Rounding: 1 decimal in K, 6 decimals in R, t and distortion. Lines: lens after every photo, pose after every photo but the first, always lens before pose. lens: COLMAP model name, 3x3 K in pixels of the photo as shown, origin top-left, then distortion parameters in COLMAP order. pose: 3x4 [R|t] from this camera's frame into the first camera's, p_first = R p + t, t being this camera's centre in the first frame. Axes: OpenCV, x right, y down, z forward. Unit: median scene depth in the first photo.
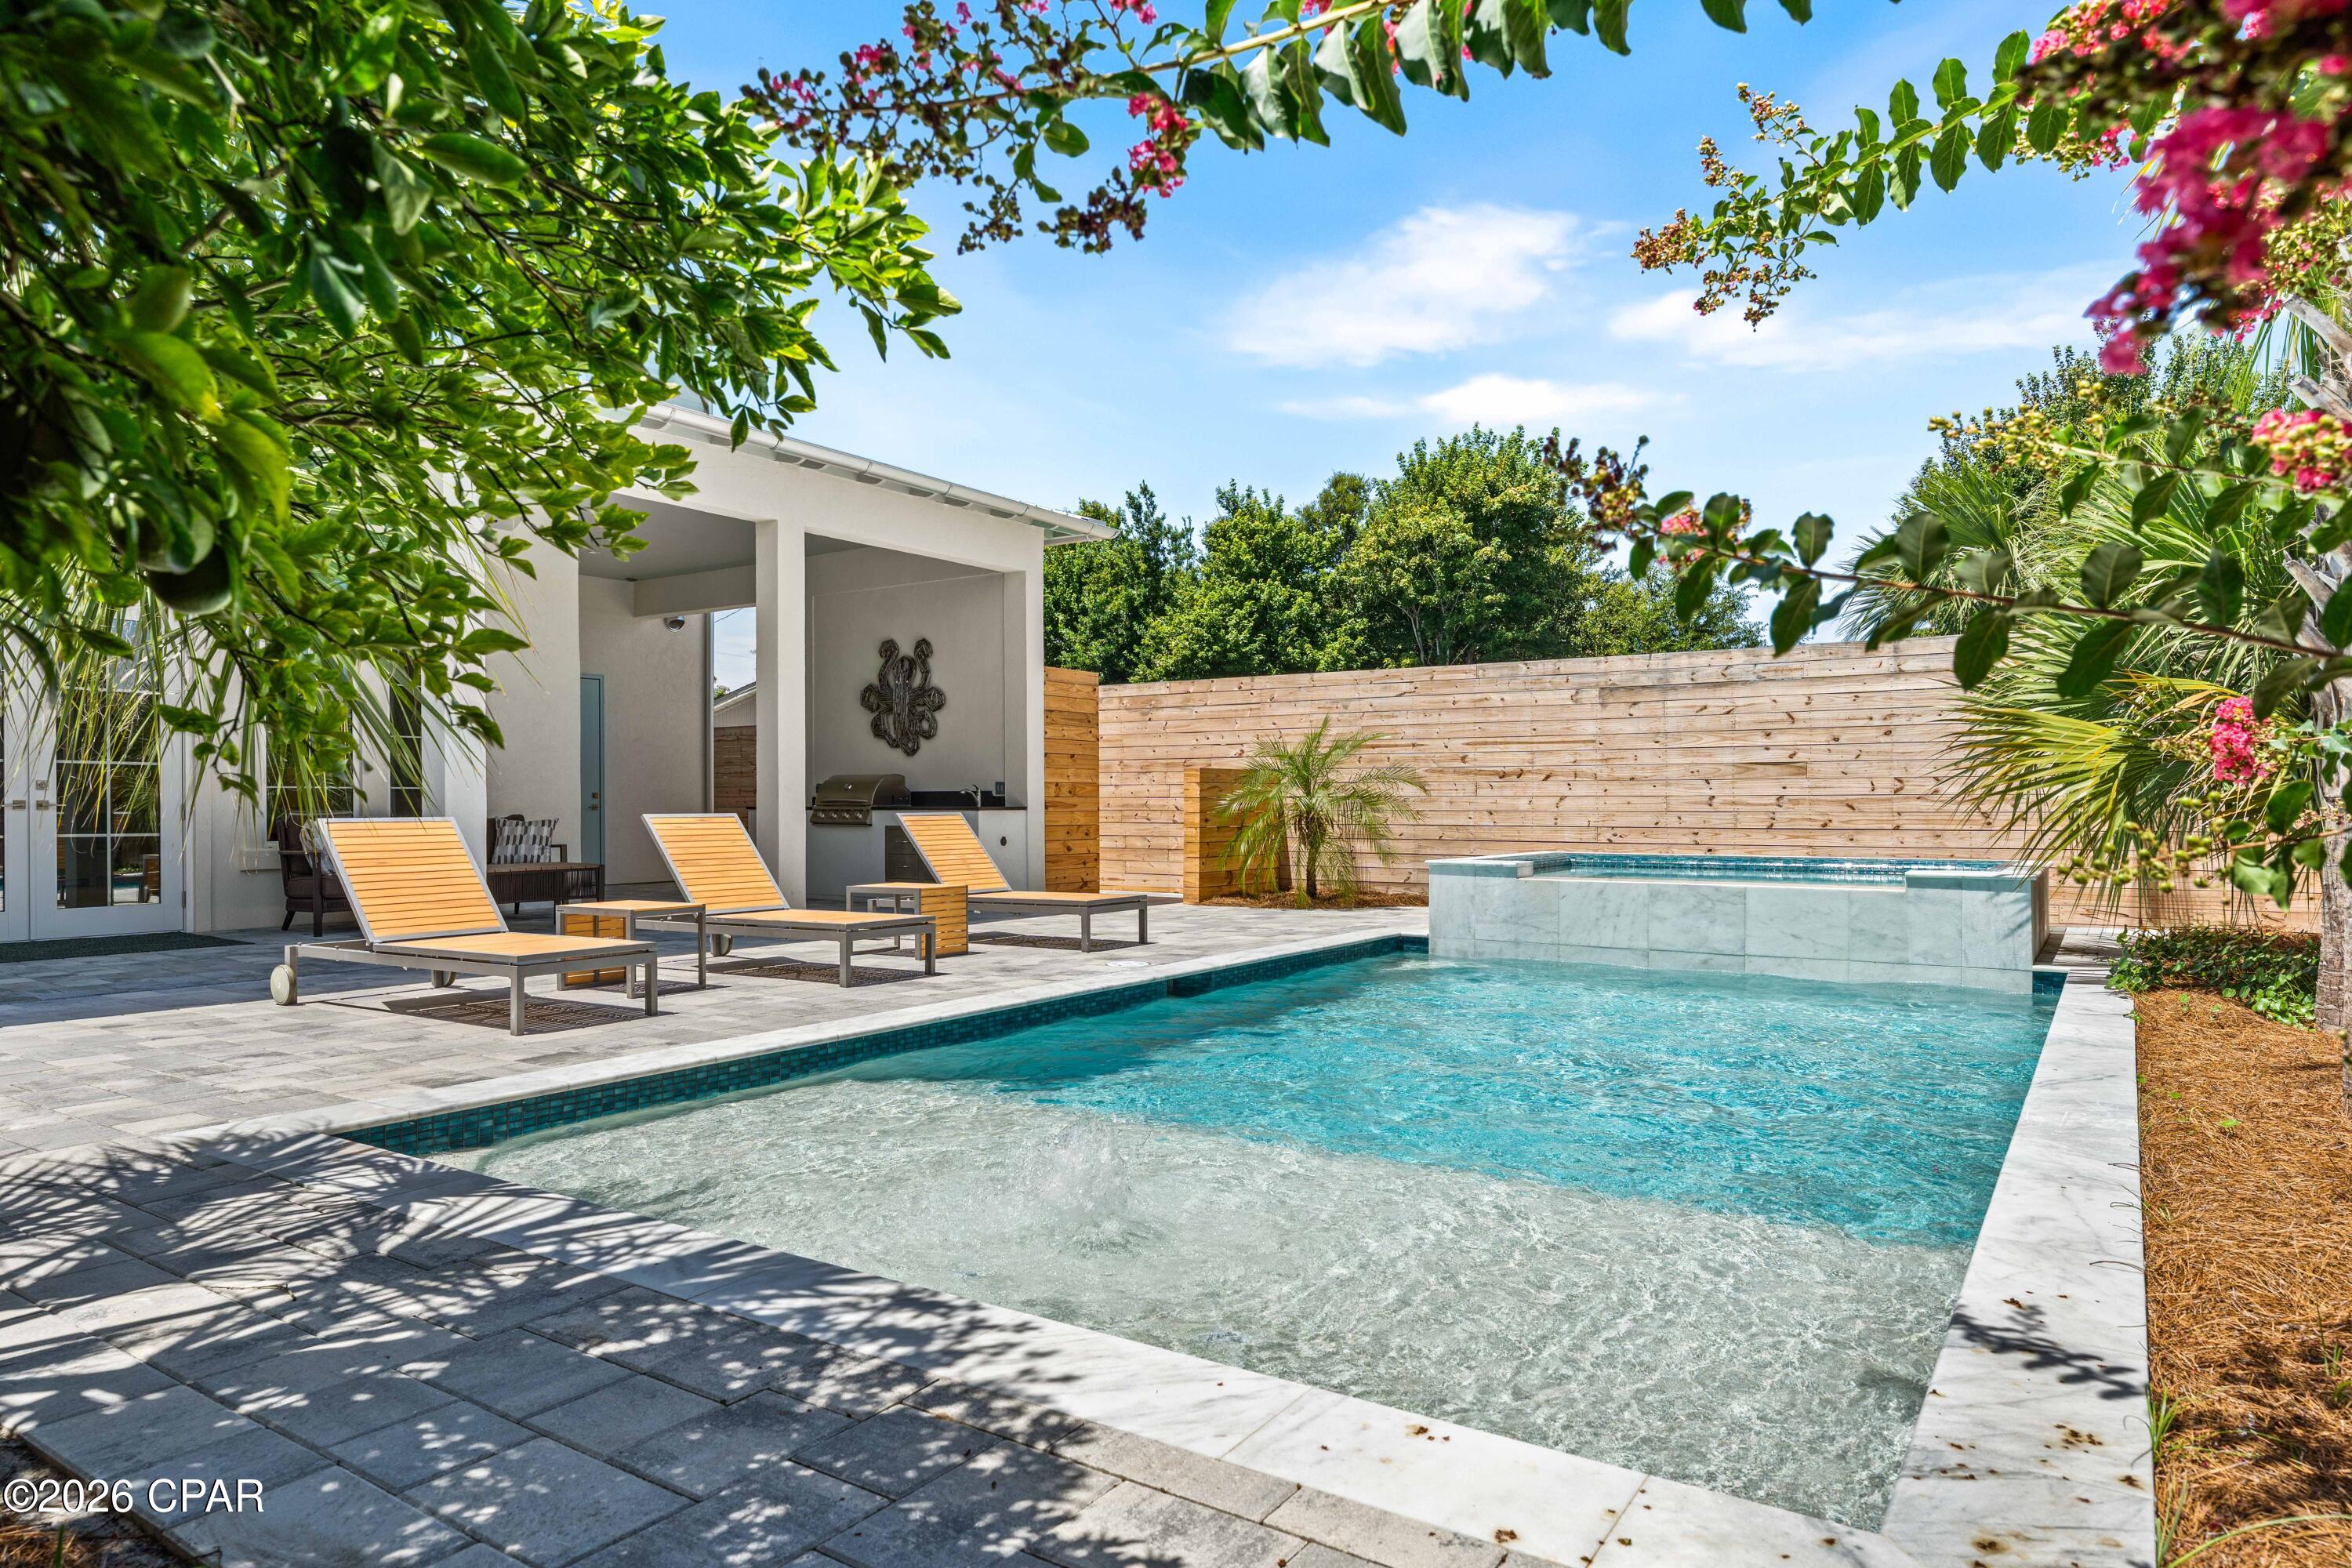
lens RADIAL K [[1537.5, 0, 1176.0], [0, 1537.5, 784.0], [0, 0, 1]] dist [0.000091, -0.000014]
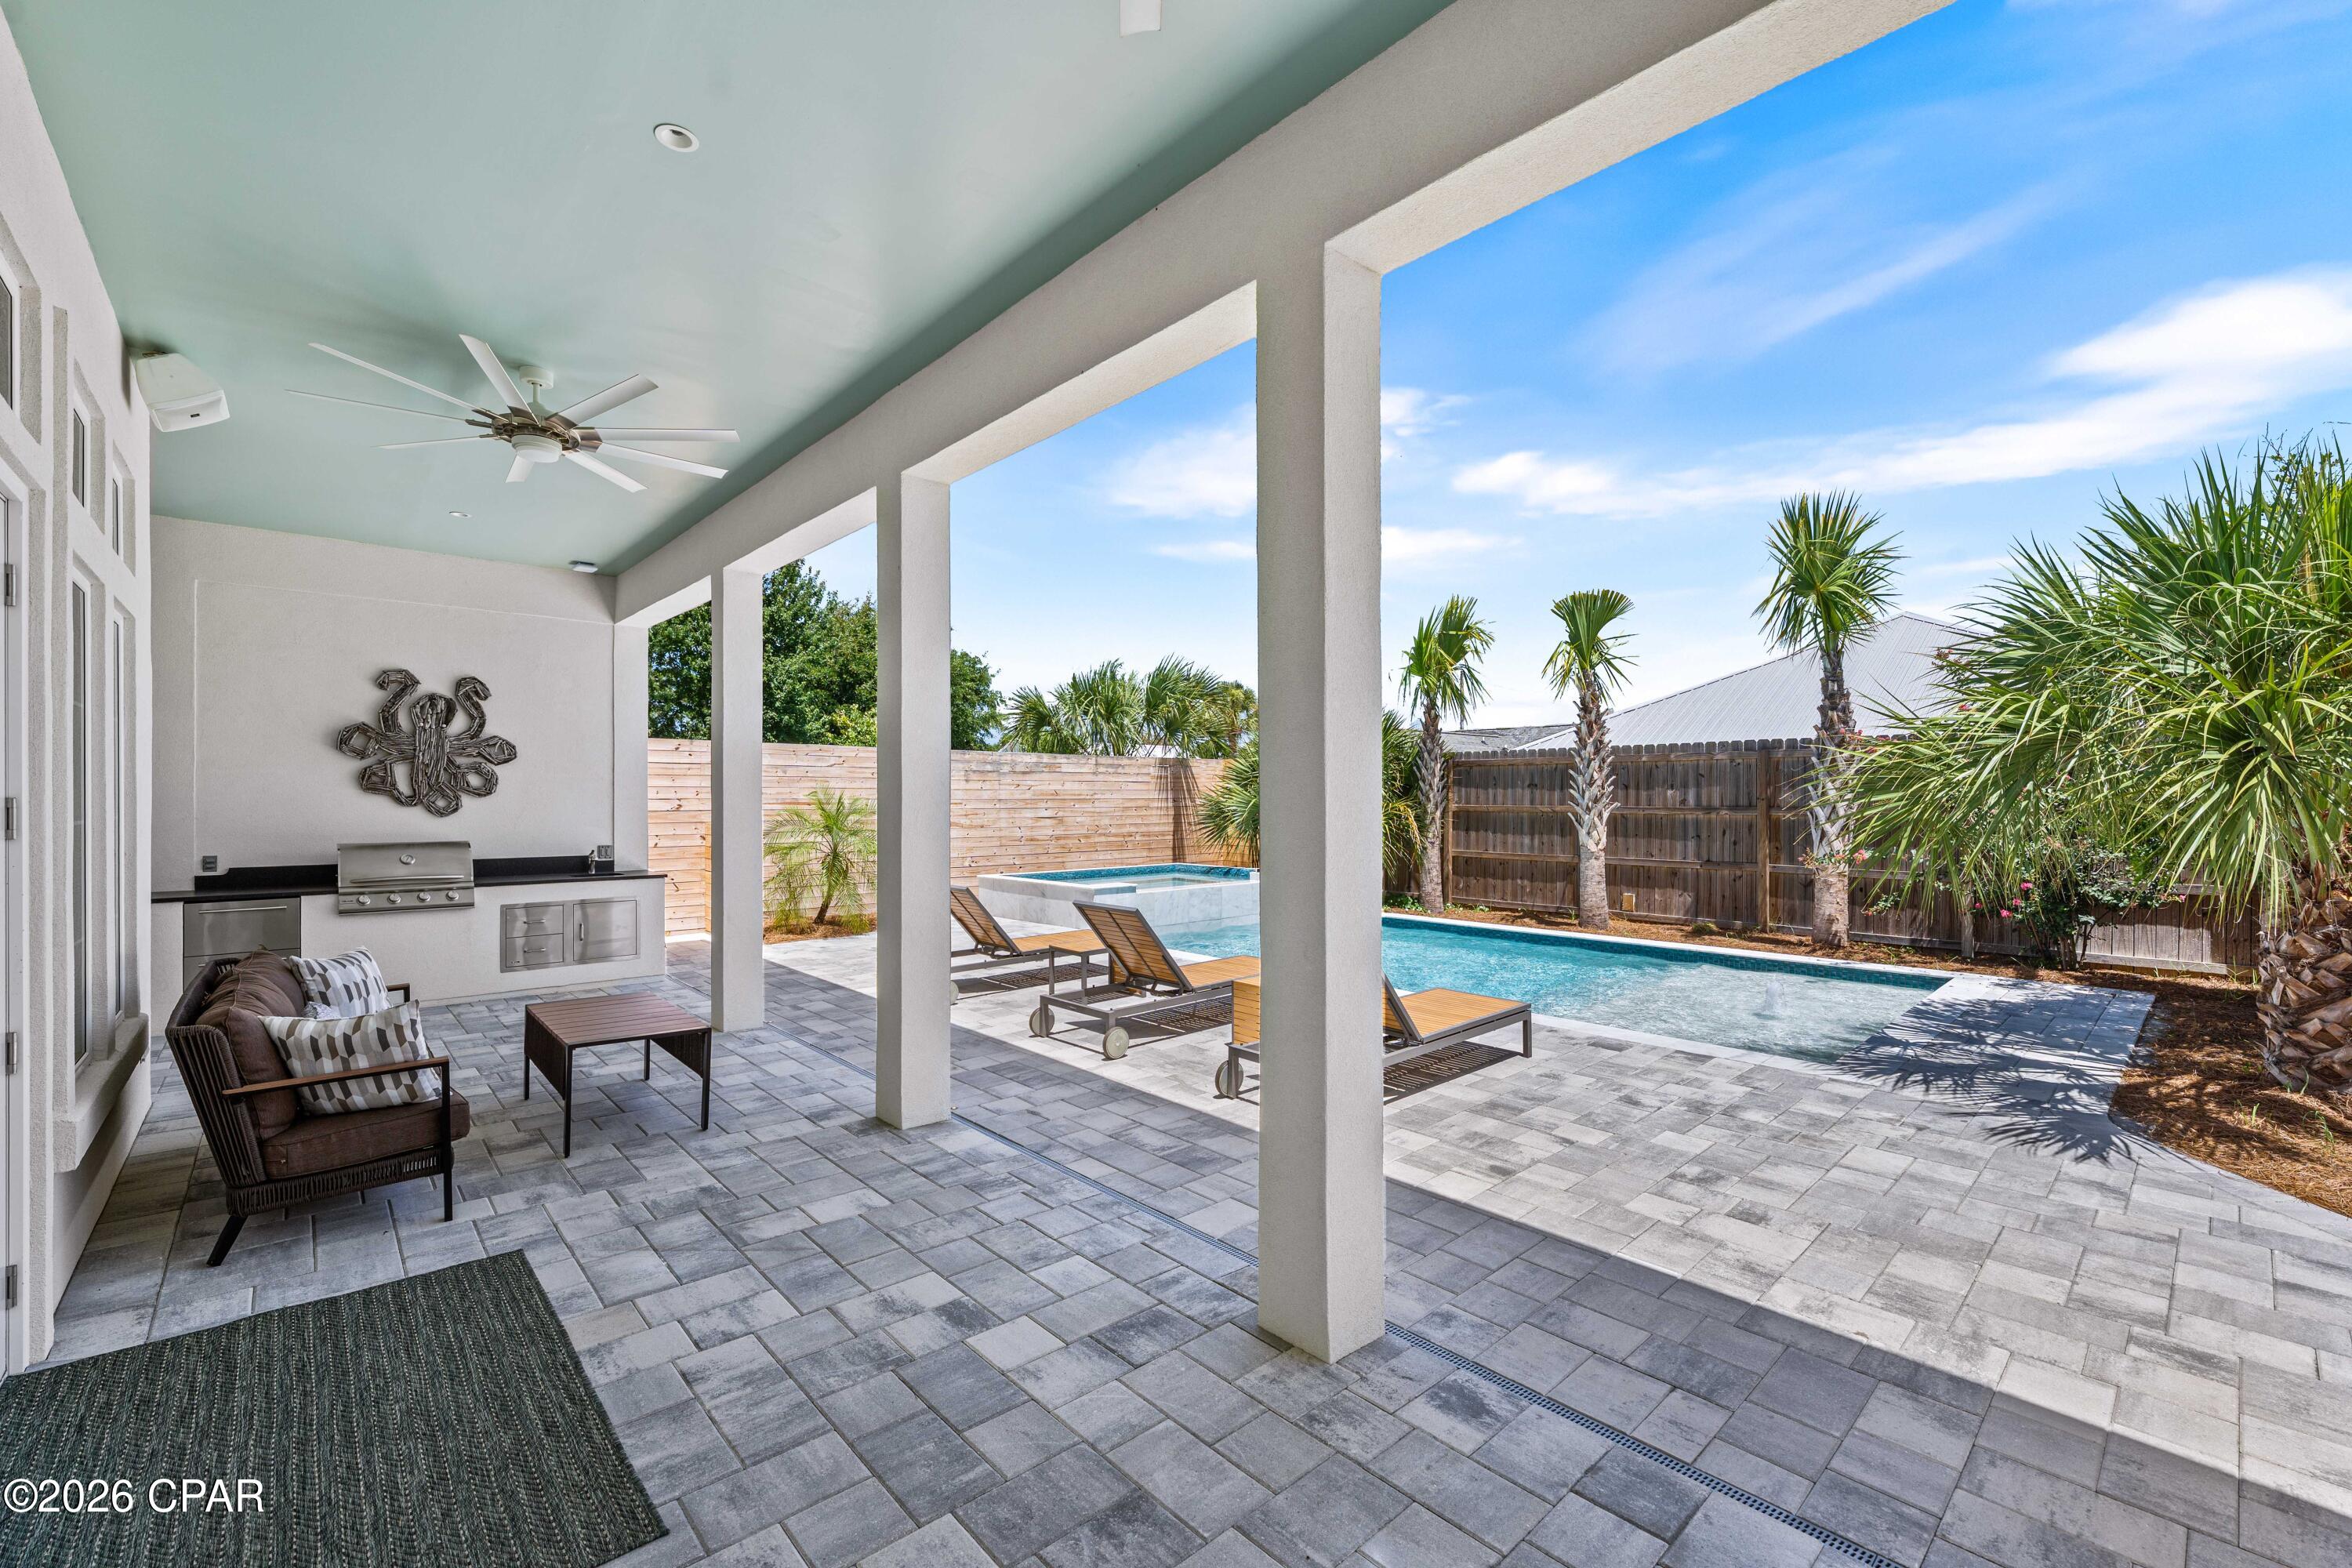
lens RADIAL K [[971.9, 0, 1172.5], [0, 971.9, 797.2], [0, 0, 1]] dist [-0.002466, -0.000392]
pose [[0.212661, 0.000564, 0.977126, -0.629006], [-0.016343, 0.999862, 0.002980, -0.038322], [-0.976989, -0.016603, 0.212641, 0.531581]]
